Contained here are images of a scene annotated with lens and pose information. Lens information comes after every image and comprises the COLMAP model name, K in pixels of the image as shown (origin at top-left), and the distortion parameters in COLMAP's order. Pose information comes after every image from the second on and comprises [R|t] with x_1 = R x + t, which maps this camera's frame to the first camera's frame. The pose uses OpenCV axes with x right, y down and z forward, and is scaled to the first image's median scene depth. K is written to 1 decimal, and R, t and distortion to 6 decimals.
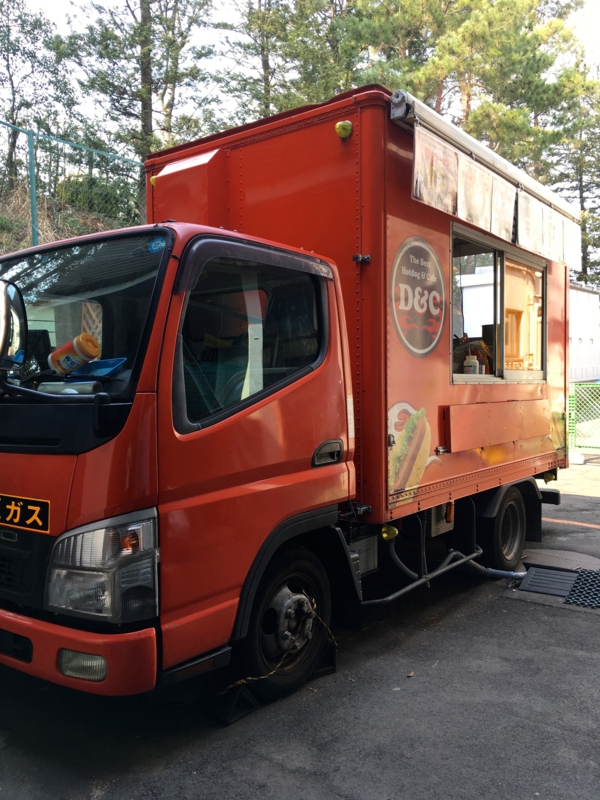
lens RADIAL K [[725.7, 0, 300.7], [0, 725.7, 403.8], [0, 0, 1]] dist [0.062805, -0.124537]
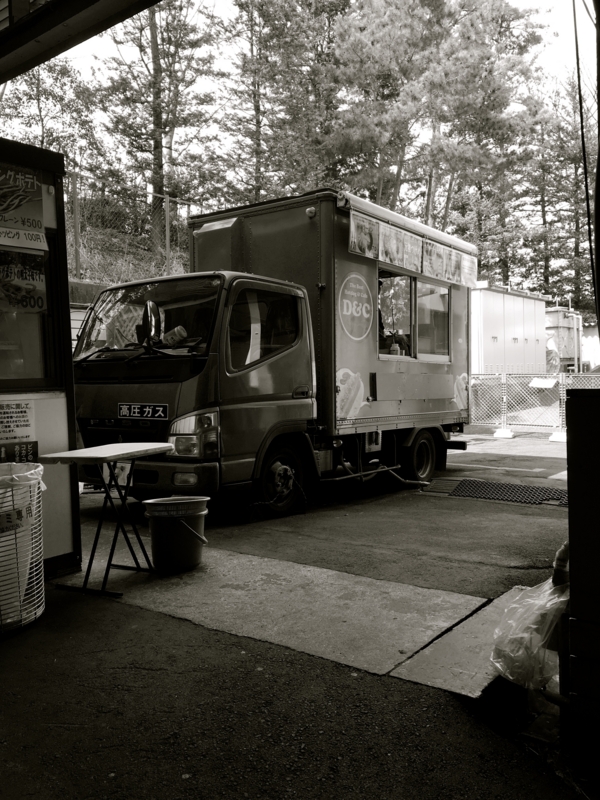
lens RADIAL K [[725.7, 0, 299.1], [0, 725.7, 395.7], [0, 0, 1]] dist [0.062805, -0.124537]
pose [[0.999844, 0.001490, 0.017612, 0.000218], [-0.001213, 0.999876, -0.015726, 0.070002], [-0.017633, 0.015703, 0.999721, -0.555906]]
